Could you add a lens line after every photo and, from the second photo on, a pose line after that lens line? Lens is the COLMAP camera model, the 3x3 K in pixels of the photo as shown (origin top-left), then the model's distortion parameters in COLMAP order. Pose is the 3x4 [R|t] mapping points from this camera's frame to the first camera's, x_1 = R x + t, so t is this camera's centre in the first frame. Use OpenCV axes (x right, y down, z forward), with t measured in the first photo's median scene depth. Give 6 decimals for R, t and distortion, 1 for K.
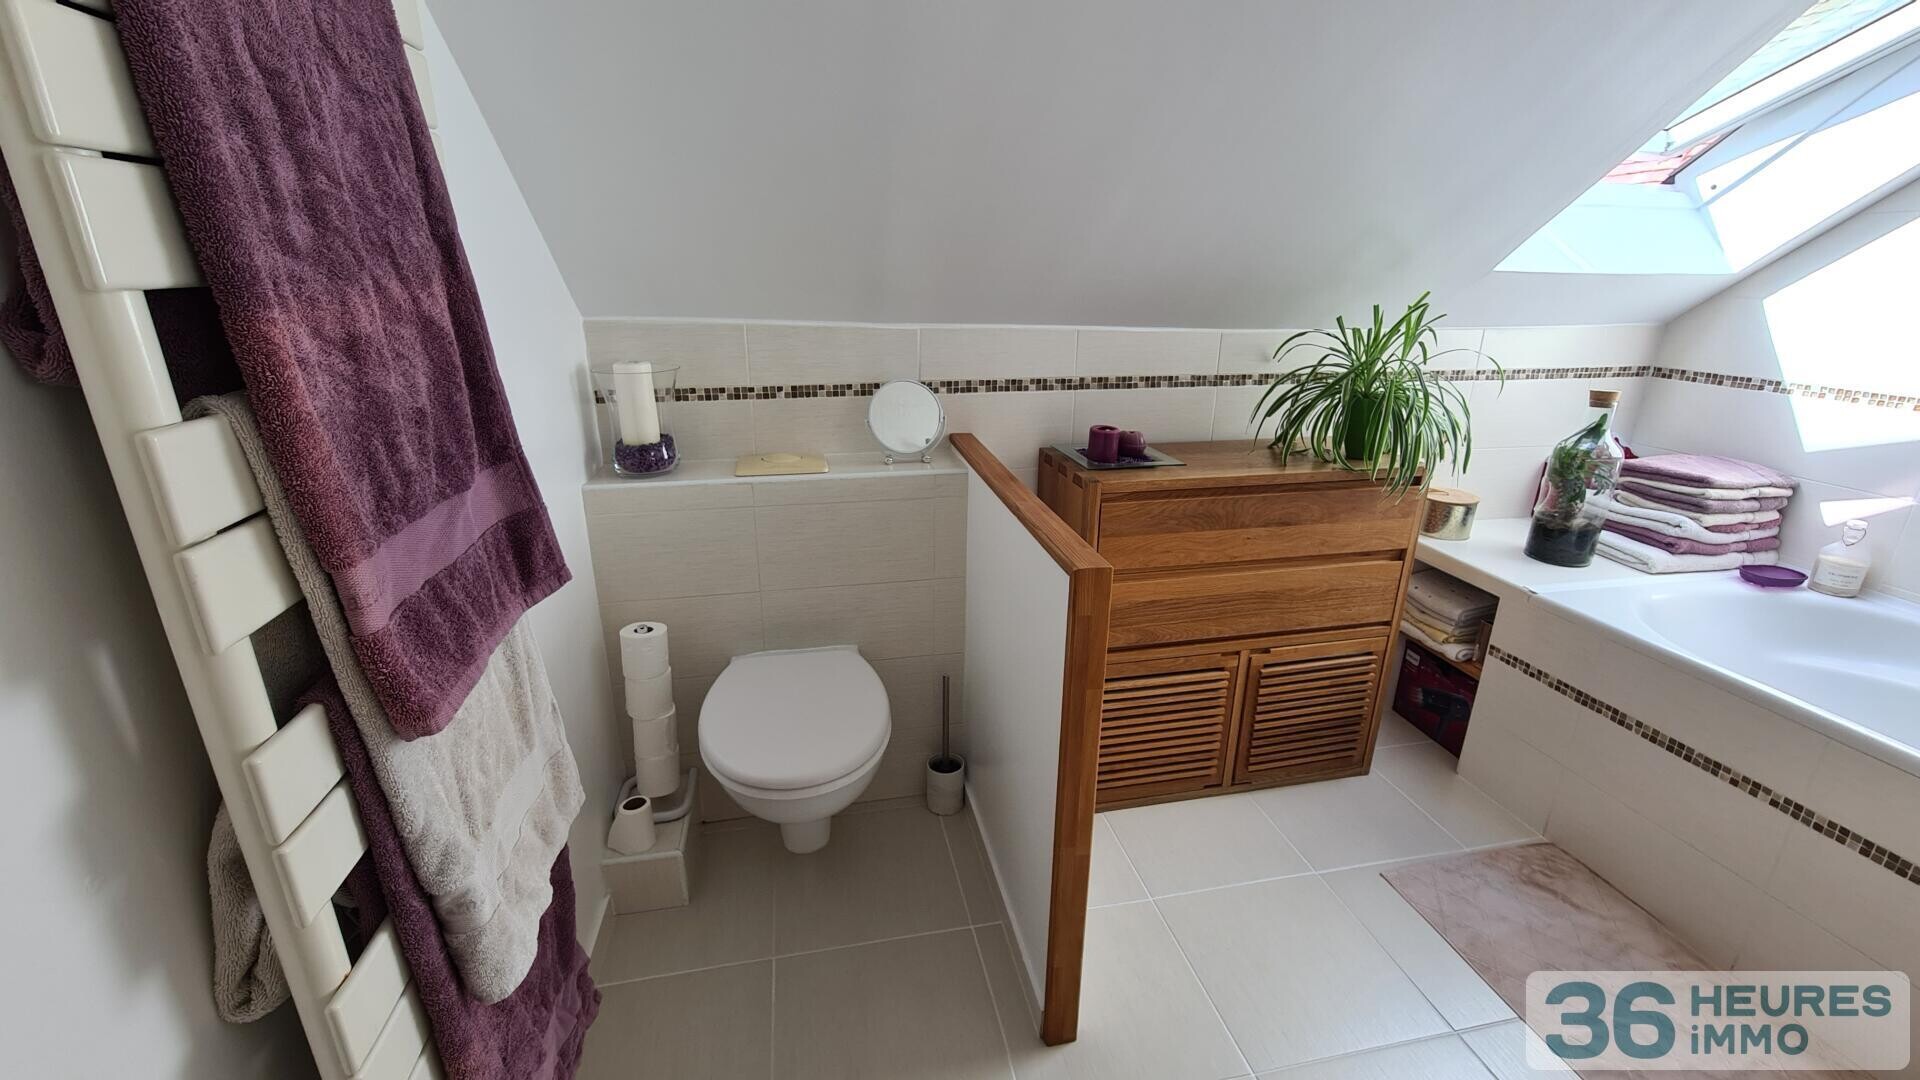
lens RADIAL K [[791.2, 0, 960.0], [0, 791.2, 540.0], [0, 0, 1]] dist [0.000508, -0.000059]
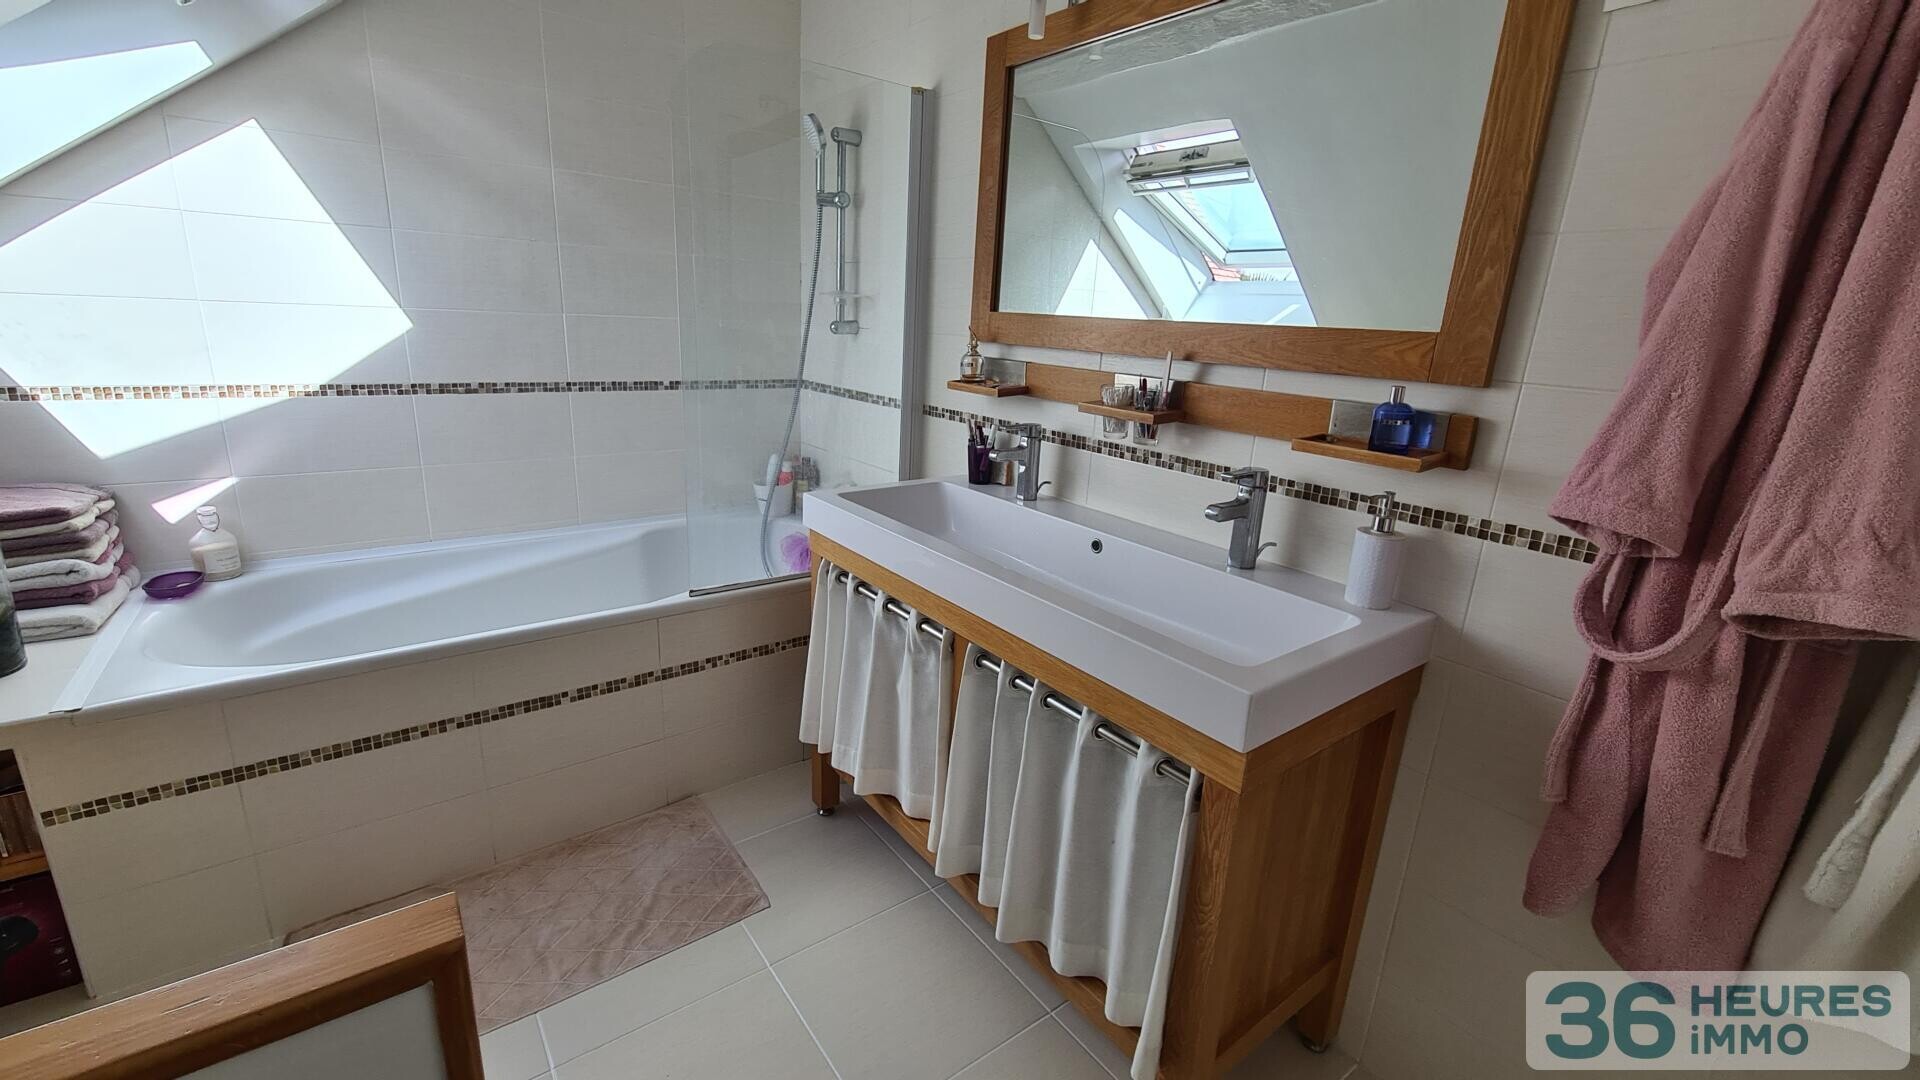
lens RADIAL K [[791.2, 0, 960.0], [0, 791.2, 540.0], [0, 0, 1]] dist [0.000508, -0.000059]
pose [[-0.423273, -0.277106, 0.862585, -0.199797], [0.246472, 0.880952, 0.403951, -0.177229], [-0.871832, 0.383584, -0.304584, 0.521969]]
